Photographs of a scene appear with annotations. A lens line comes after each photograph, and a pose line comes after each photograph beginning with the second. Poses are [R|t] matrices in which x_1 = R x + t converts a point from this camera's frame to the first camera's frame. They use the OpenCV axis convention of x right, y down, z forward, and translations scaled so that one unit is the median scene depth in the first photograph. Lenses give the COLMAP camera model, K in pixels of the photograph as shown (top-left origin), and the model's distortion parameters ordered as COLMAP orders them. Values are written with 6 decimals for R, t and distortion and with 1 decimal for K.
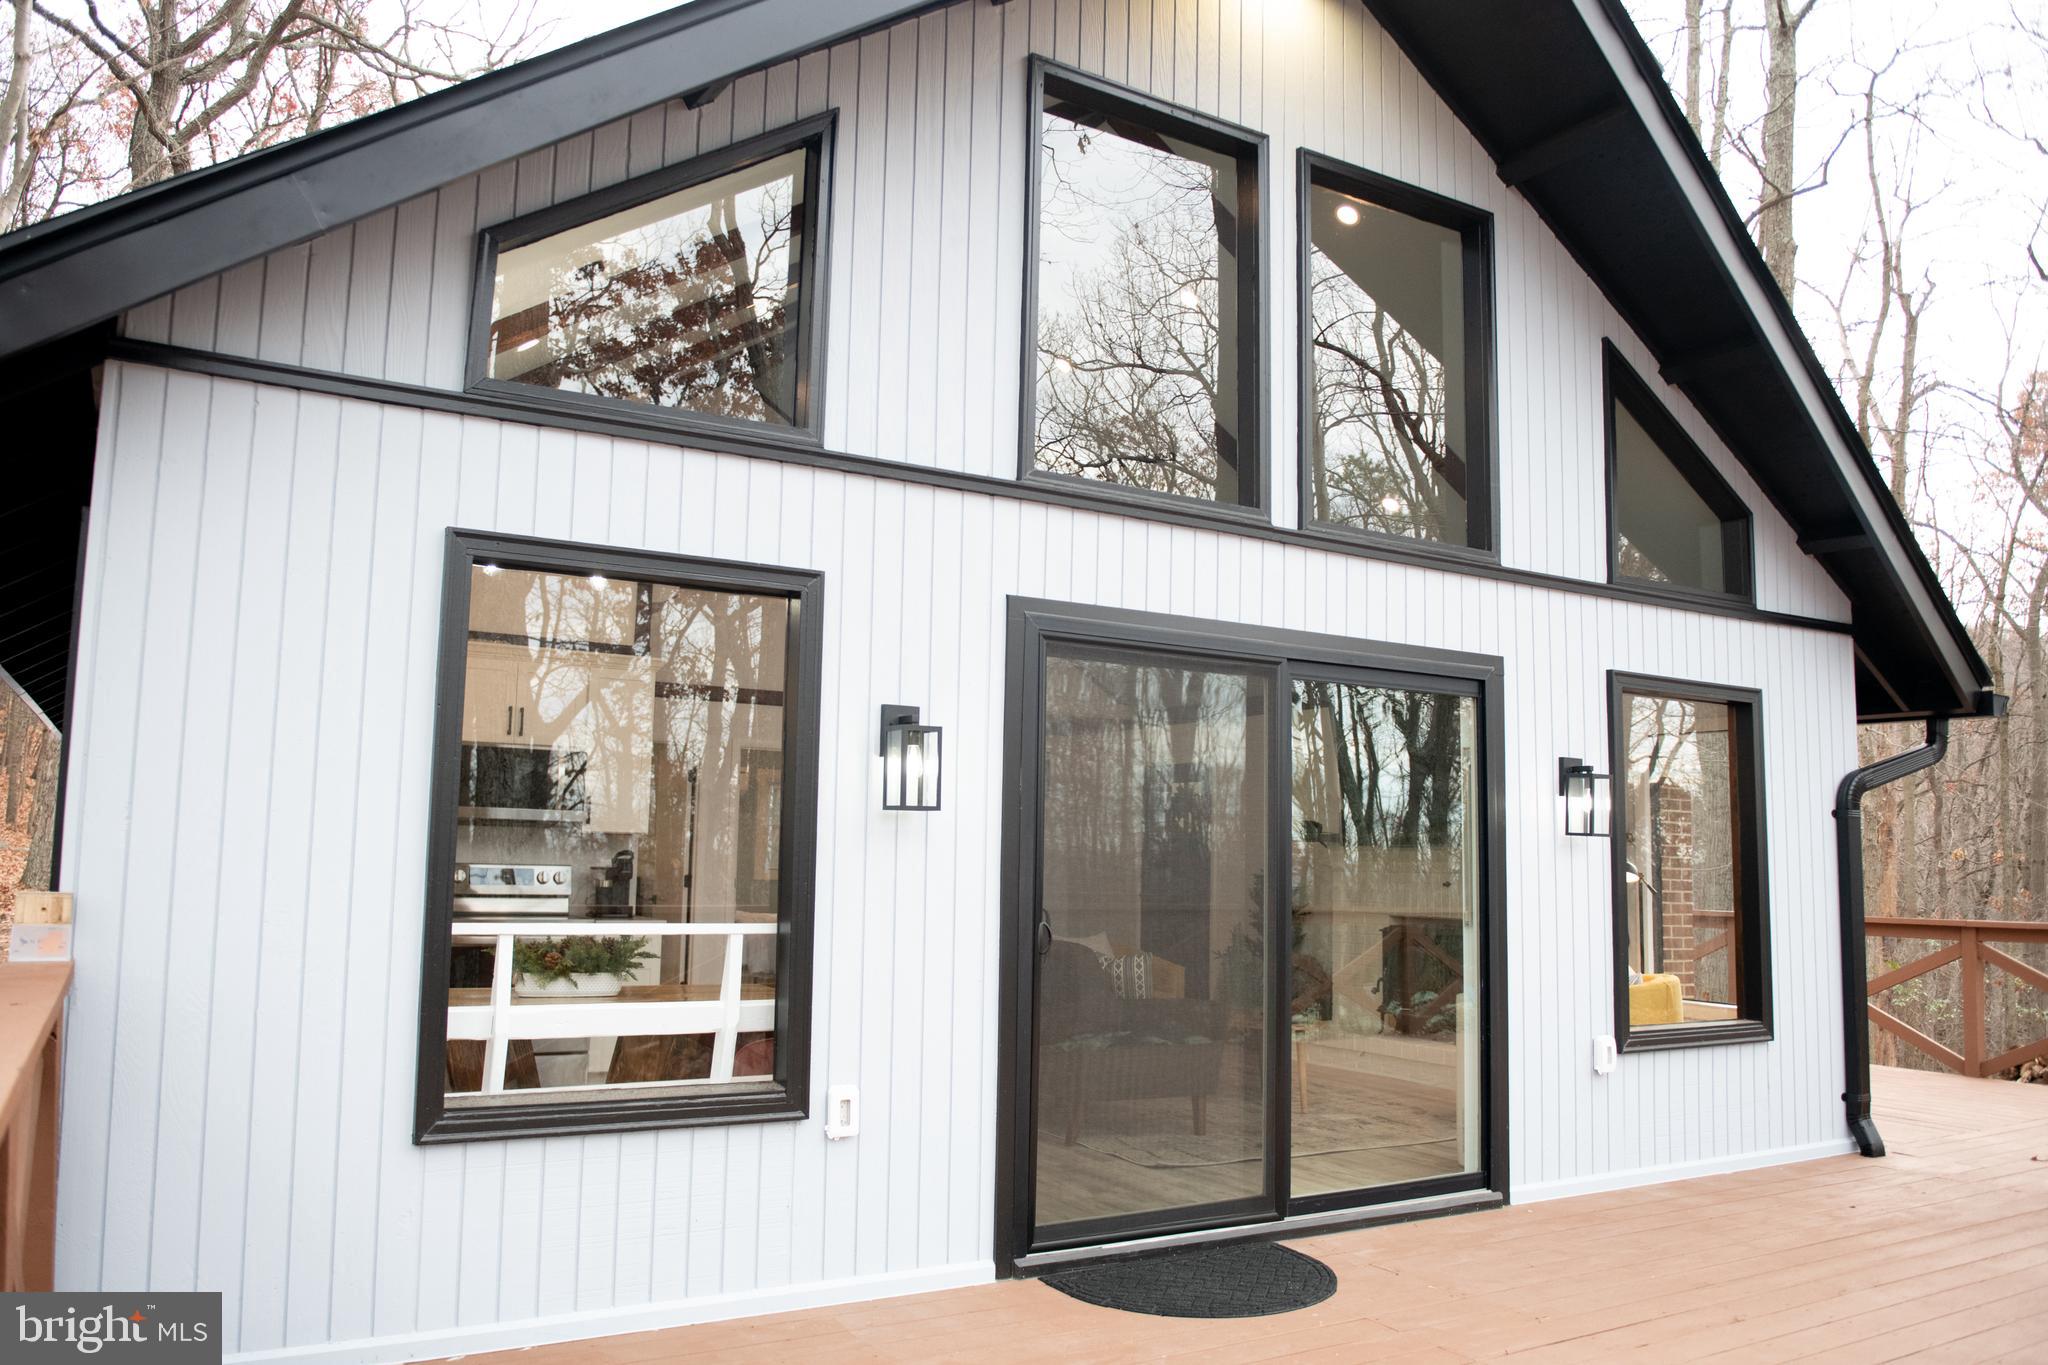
lens RADIAL K [[1411.3, 0, 1024.0], [0, 1411.3, 682.5], [0, 0, 1]] dist [-0.041666, -0.009527]
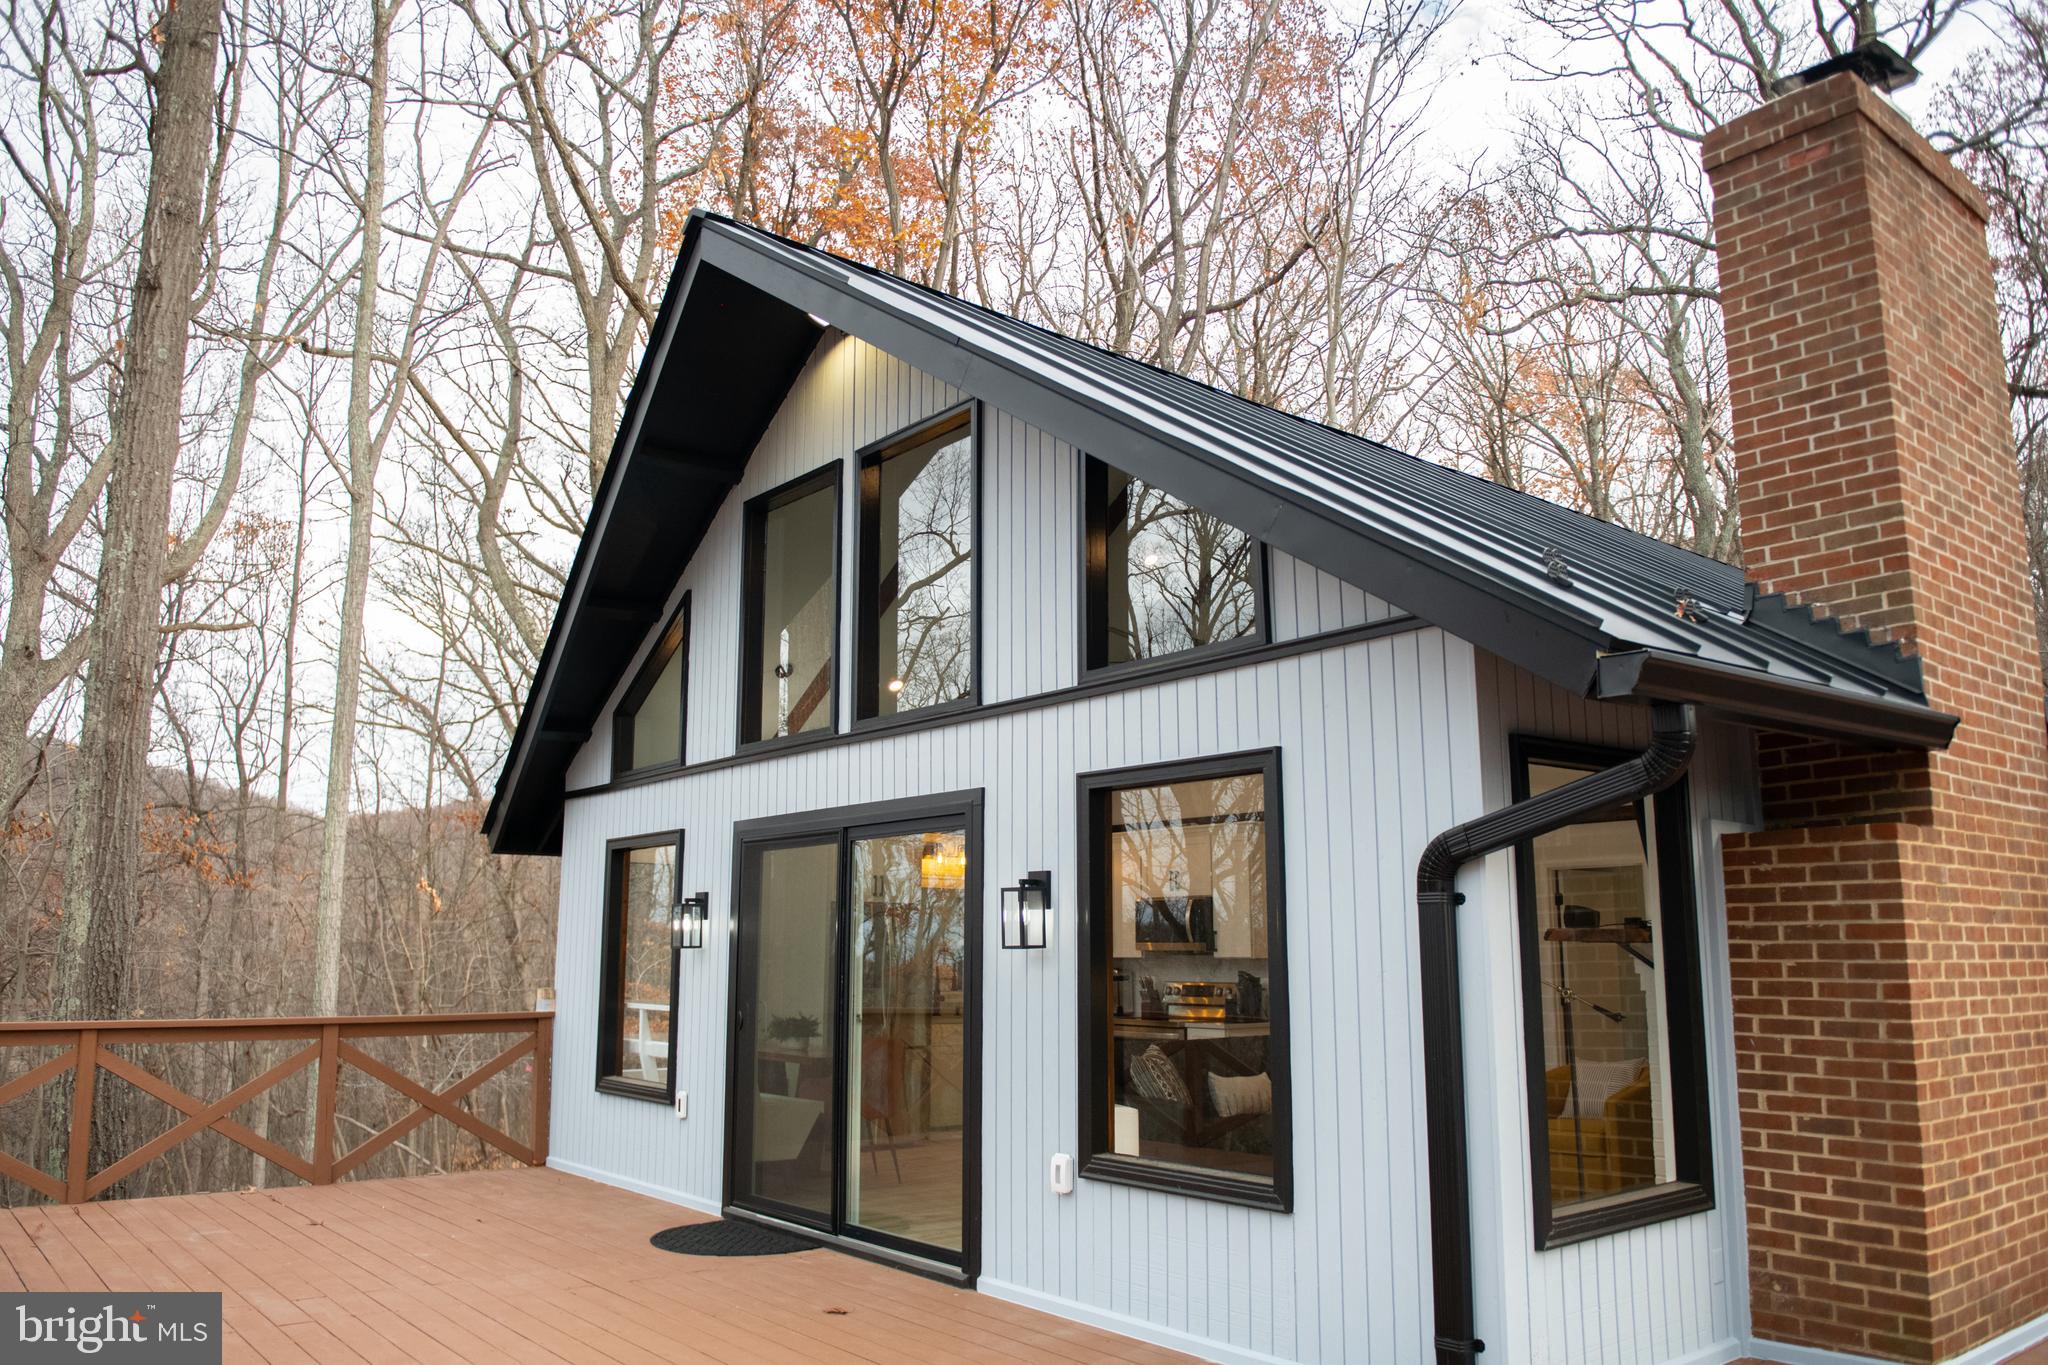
lens RADIAL K [[1411.3, 0, 1024.0], [0, 1411.3, 682.5], [0, 0, 1]] dist [-0.041666, -0.009527]
pose [[0.203240, -0.218858, -0.954356, 1.420537], [0.106746, 0.973842, -0.200594, 0.126767], [0.973293, -0.061105, 0.221285, 0.780864]]
